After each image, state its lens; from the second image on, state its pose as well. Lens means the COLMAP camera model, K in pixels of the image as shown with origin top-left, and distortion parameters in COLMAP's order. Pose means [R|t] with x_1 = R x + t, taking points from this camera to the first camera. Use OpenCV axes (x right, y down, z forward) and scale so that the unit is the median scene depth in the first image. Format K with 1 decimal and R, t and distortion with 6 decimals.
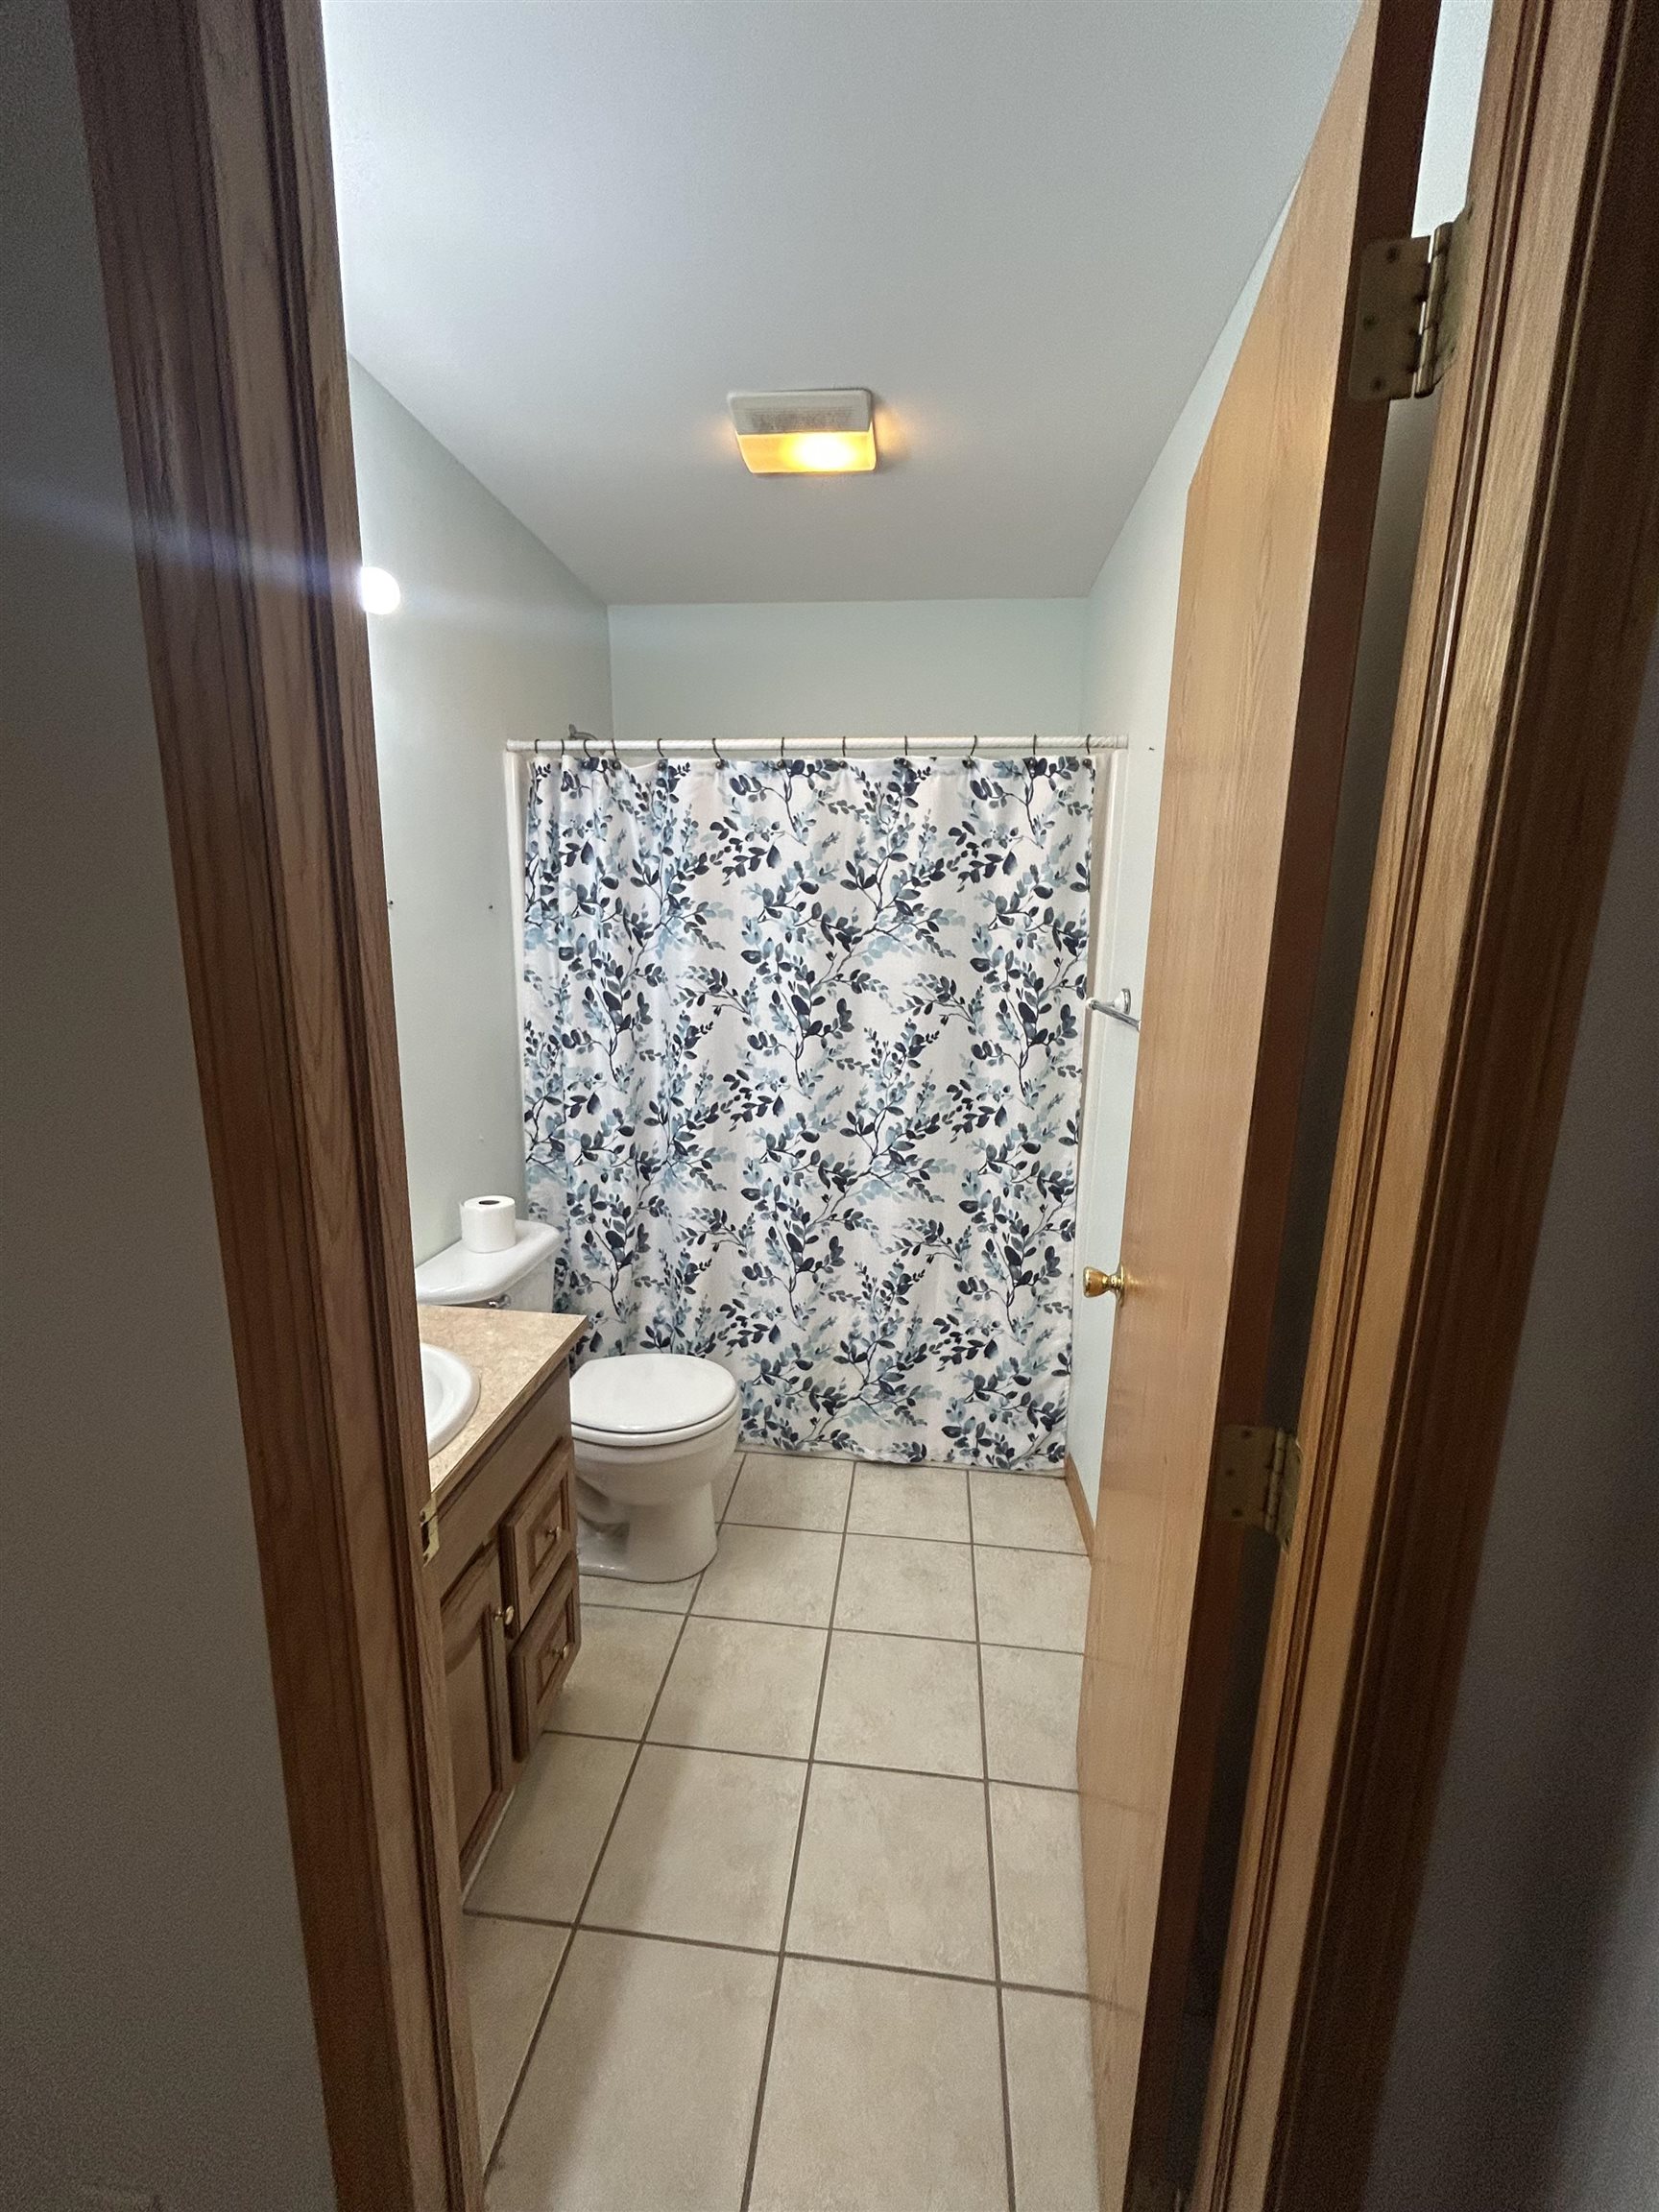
lens RADIAL K [[902.2, 0, 834.1], [0, 902.2, 1113.4], [0, 0, 1]] dist [0.000834, 0.000335]
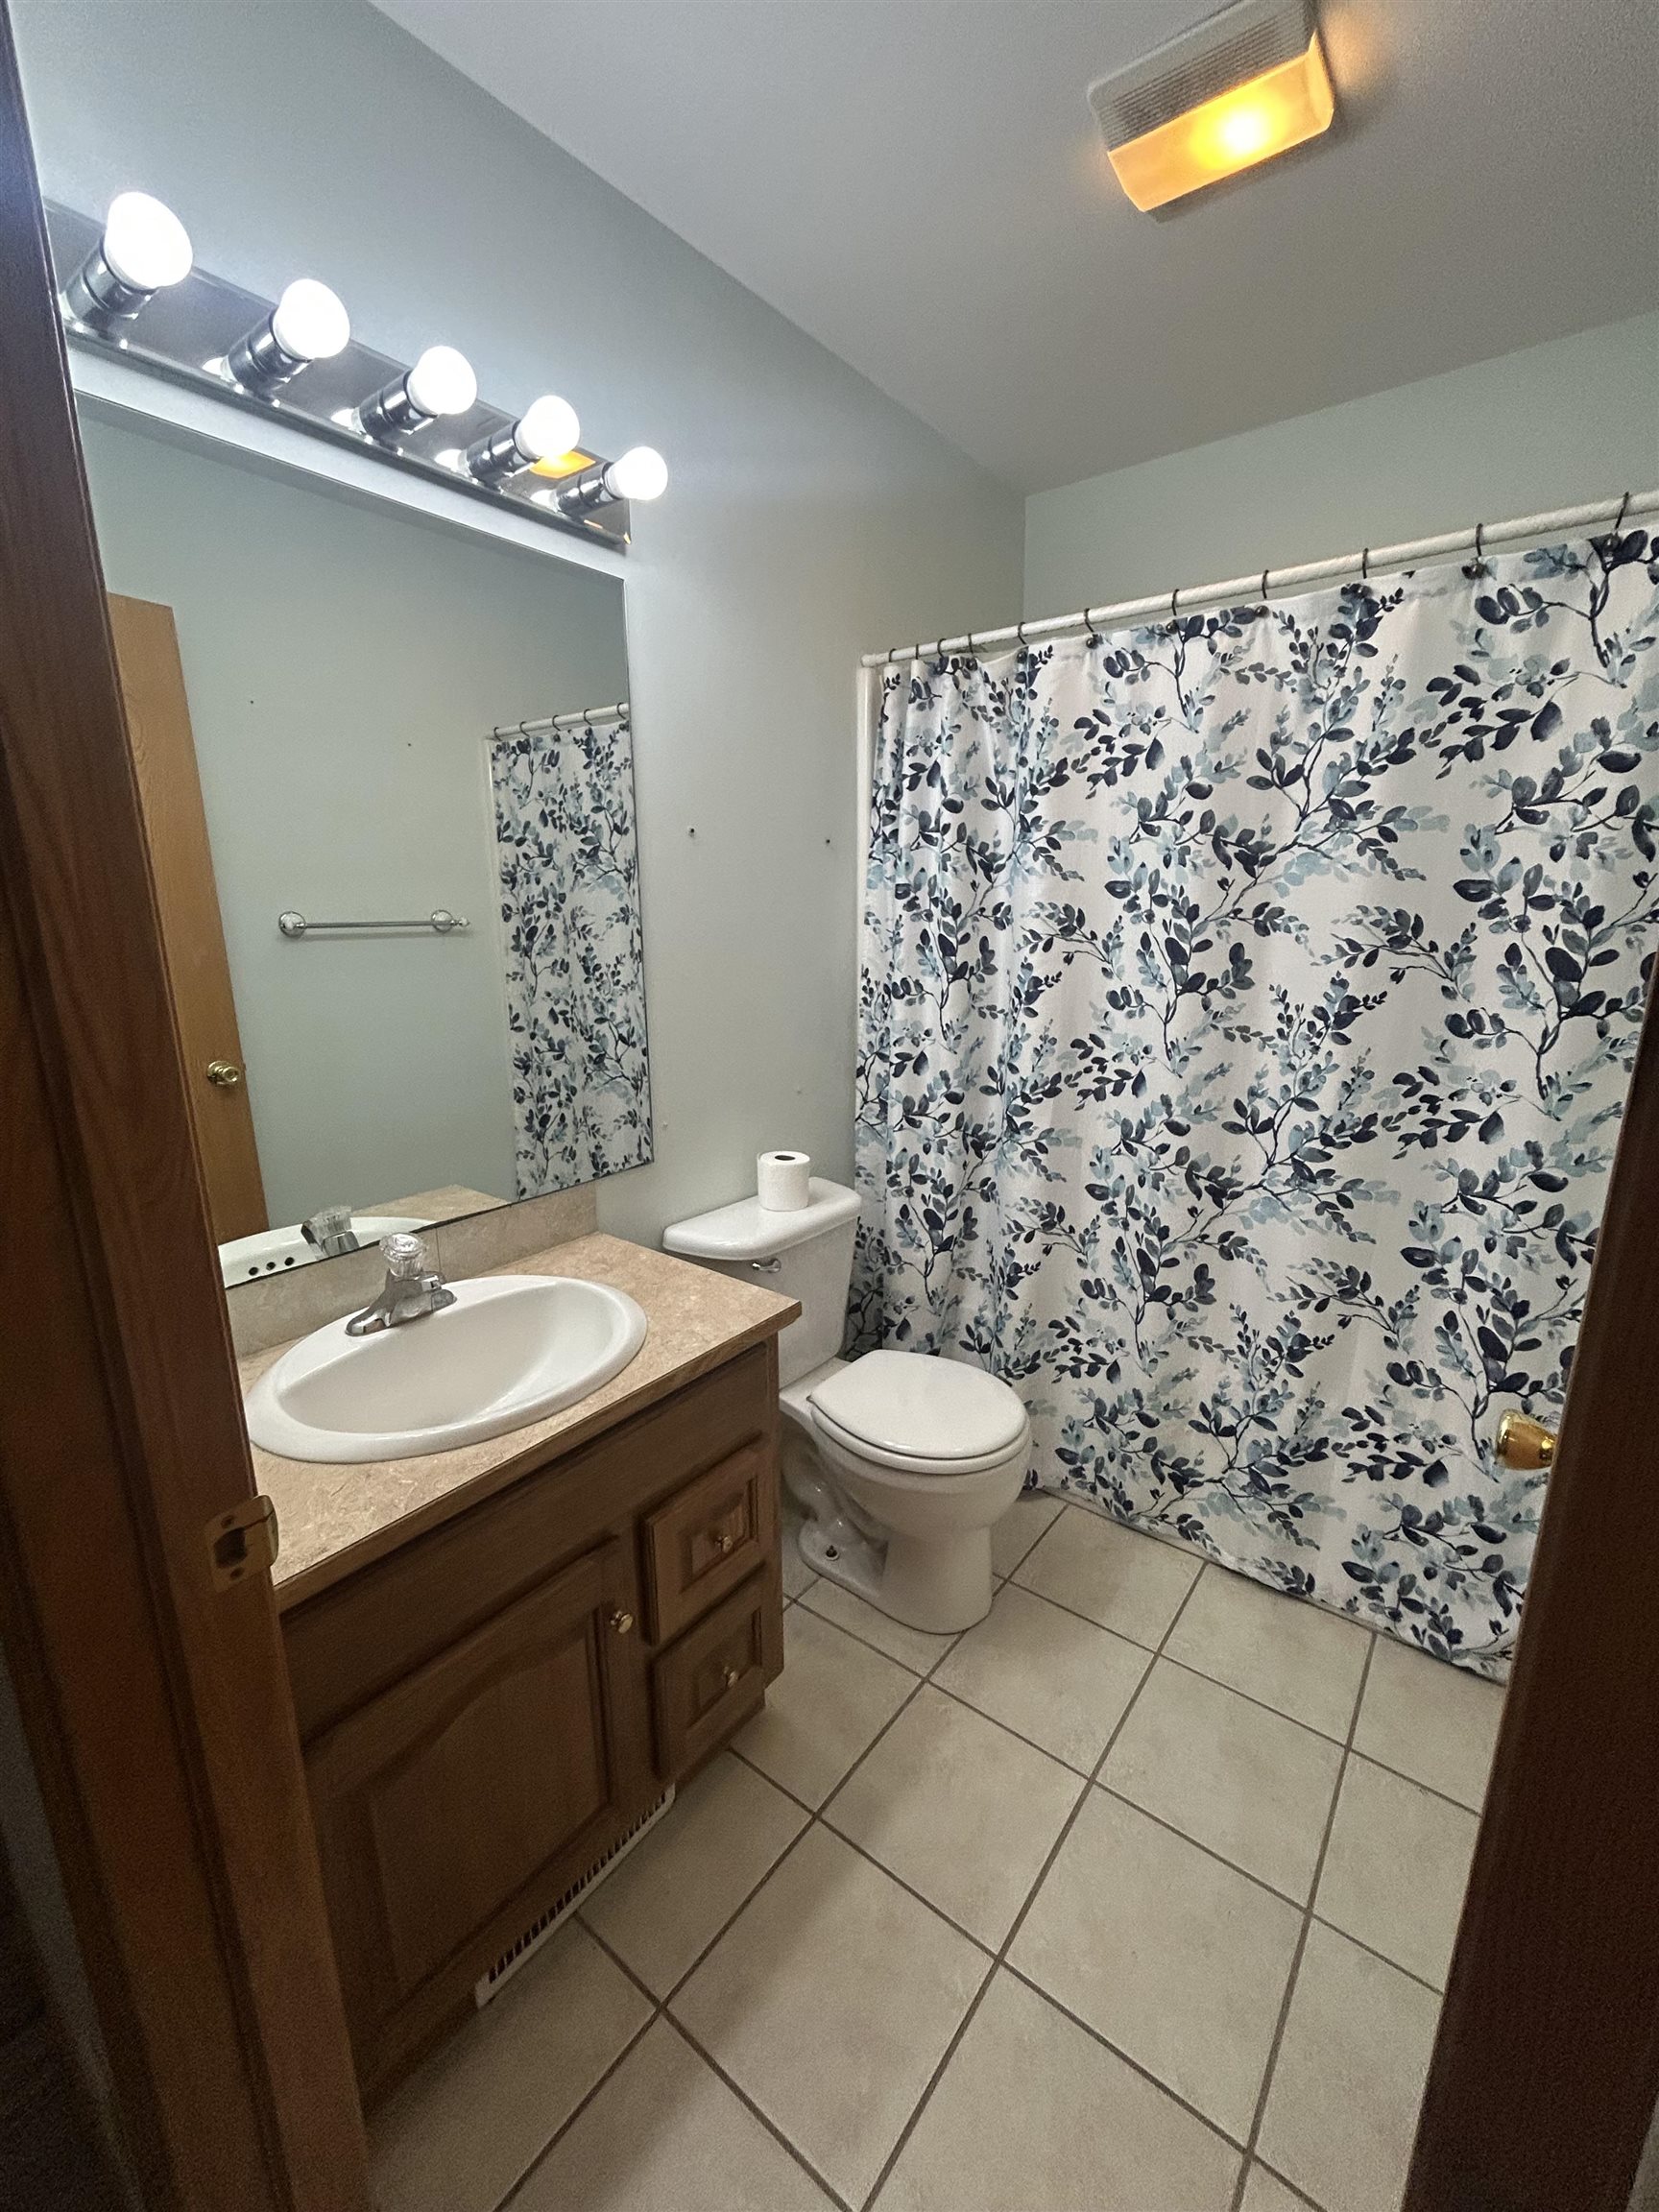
lens RADIAL K [[902.2, 0, 835.4], [0, 902.2, 1108.1], [0, 0, 1]] dist [0.000834, 0.000335]
pose [[0.848687, 0.097138, -0.519899, 0.124295], [-0.088244, 0.995217, 0.041896, 0.003364], [0.521482, 0.010321, 0.853200, 0.206874]]
